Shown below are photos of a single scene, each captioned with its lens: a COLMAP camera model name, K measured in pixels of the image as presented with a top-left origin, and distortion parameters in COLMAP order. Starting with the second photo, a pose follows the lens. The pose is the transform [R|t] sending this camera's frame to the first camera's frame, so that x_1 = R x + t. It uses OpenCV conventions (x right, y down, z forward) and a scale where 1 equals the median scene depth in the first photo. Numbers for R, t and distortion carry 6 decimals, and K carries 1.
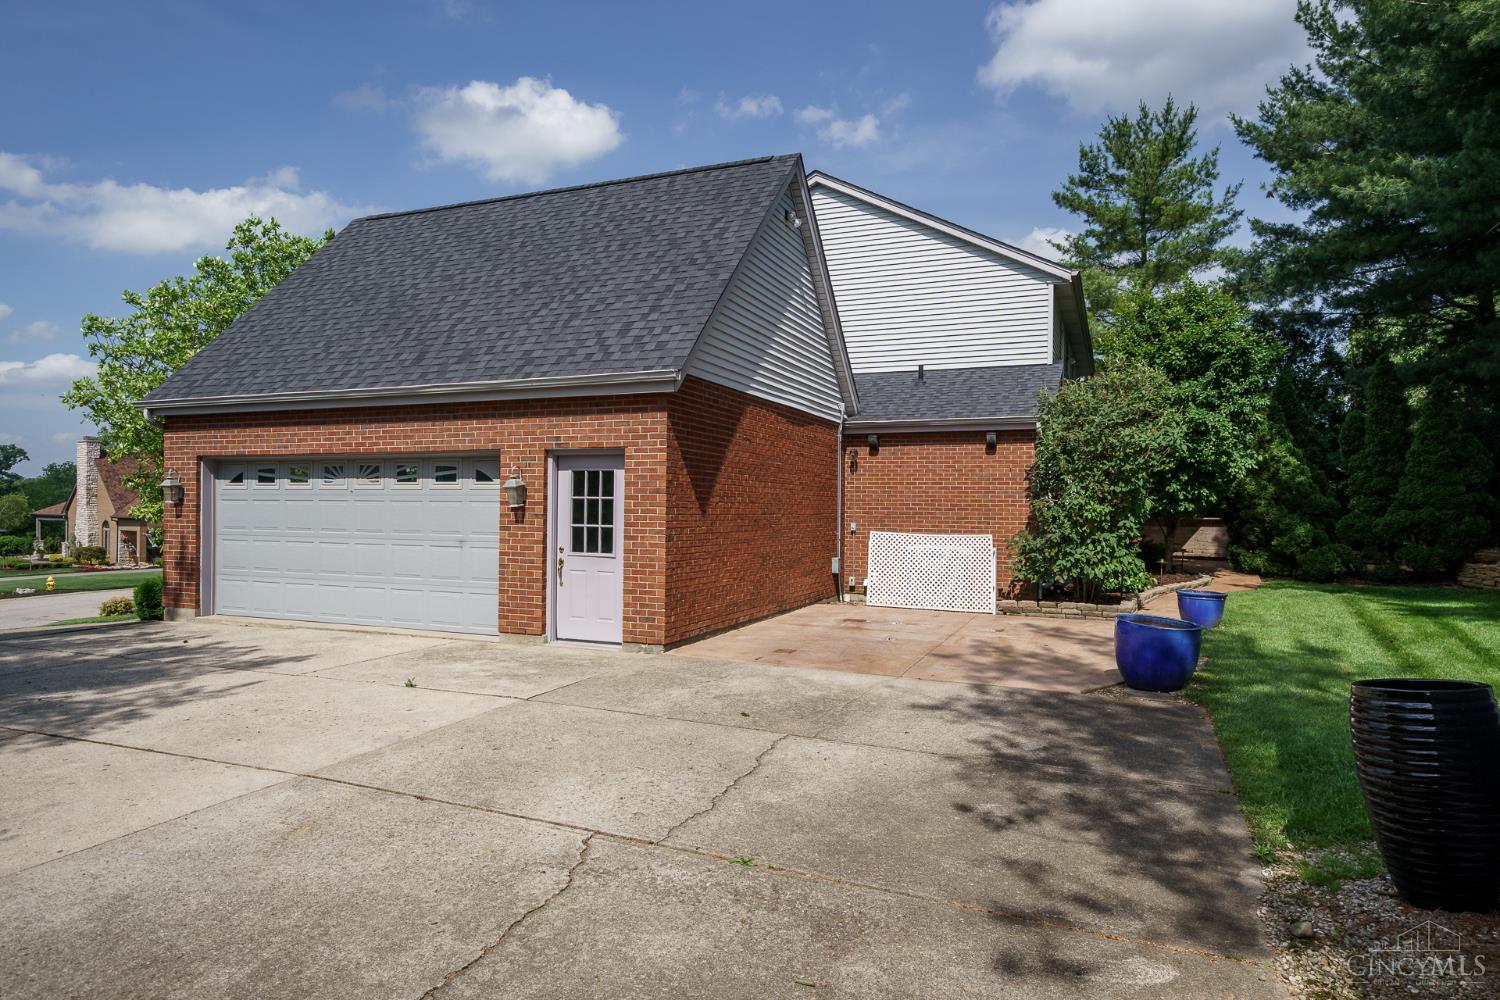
lens RADIAL K [[903.0, 0, 750.3], [0, 903.0, 501.0], [0, 0, 1]] dist [0.007443, 0.001814]
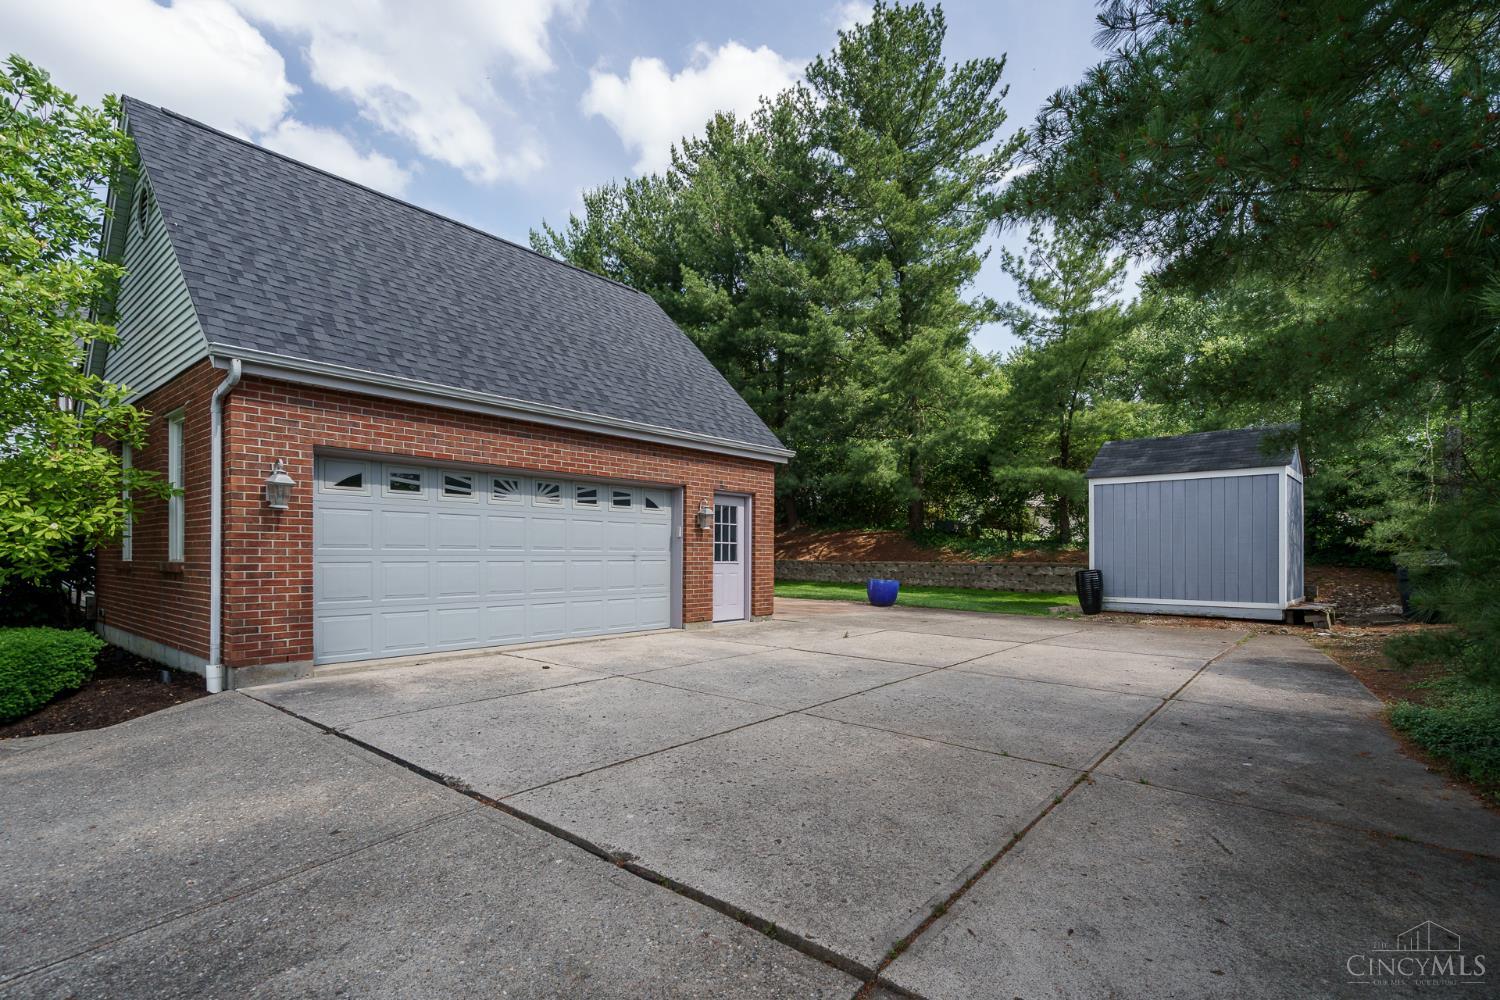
lens RADIAL K [[699.9, 0, 755.3], [0, 699.9, 555.8], [0, 0, 1]] dist [-0.001309, -0.000055]
pose [[0.293303, -0.009356, 0.955974, -1.247269], [-0.009335, 0.999876, 0.012650, 0.033019], [-0.955974, -0.012634, 0.293180, 0.612247]]
